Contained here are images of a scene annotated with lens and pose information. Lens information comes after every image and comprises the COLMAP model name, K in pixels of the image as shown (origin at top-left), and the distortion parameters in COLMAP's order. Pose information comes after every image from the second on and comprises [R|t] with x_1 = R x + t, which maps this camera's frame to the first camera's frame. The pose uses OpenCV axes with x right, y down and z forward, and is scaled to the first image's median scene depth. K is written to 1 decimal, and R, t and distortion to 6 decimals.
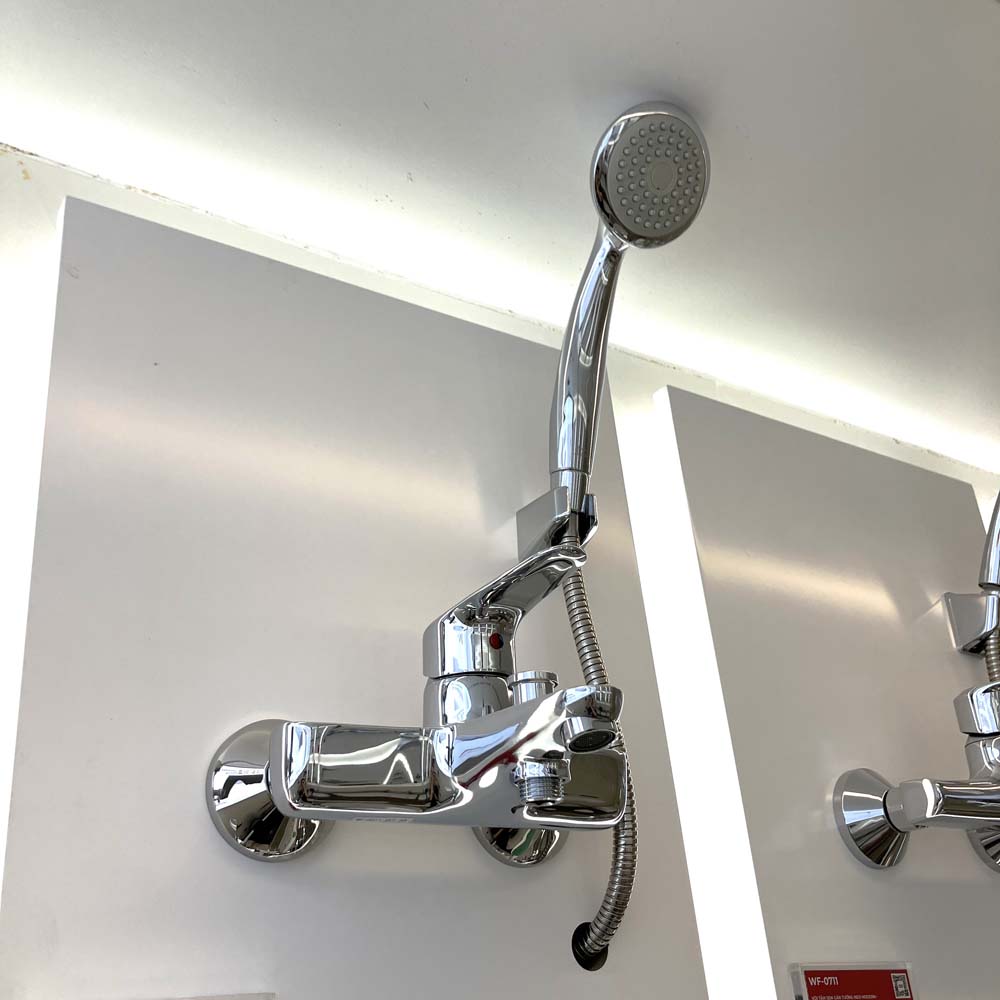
lens RADIAL K [[1225.1, 0, 451.6], [0, 1225.1, 500.8], [0, 0, 1]] dist [0.003697, 0.037631]
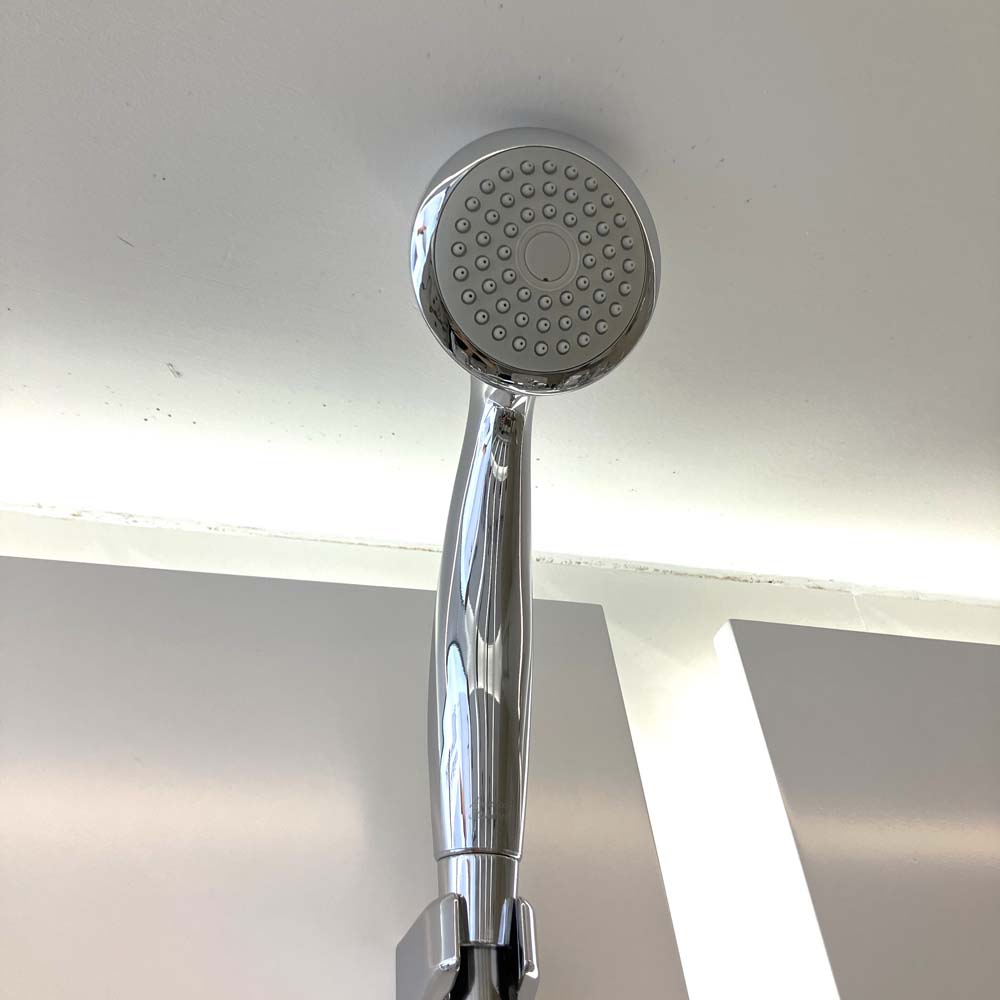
lens RADIAL K [[1148.0, 0, 462.6], [0, 1148.0, 499.6], [0, 0, 1]] dist [0.055498, -0.014486]
pose [[0.955441, -0.199990, -0.217110, 0.228758], [0.152855, 0.964422, -0.215699, -0.063884], [0.252523, 0.172902, 0.952017, 0.549905]]
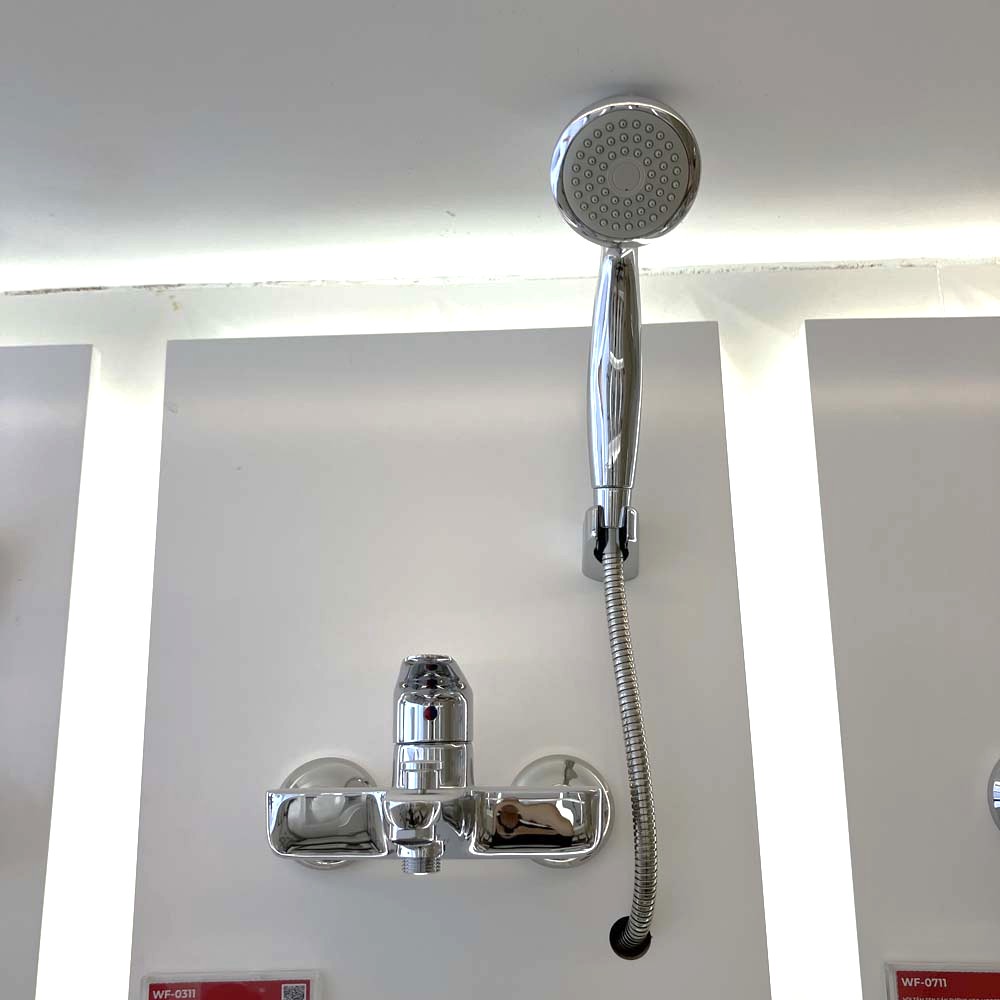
lens RADIAL K [[1148.0, 0, 462.6], [0, 1148.0, 499.6], [0, 0, 1]] dist [0.055498, -0.014486]
pose [[0.793206, -0.076628, -0.604113, 0.598834], [0.223892, 0.959263, 0.172297, -0.213311], [0.566301, -0.271923, 0.778049, 0.183391]]
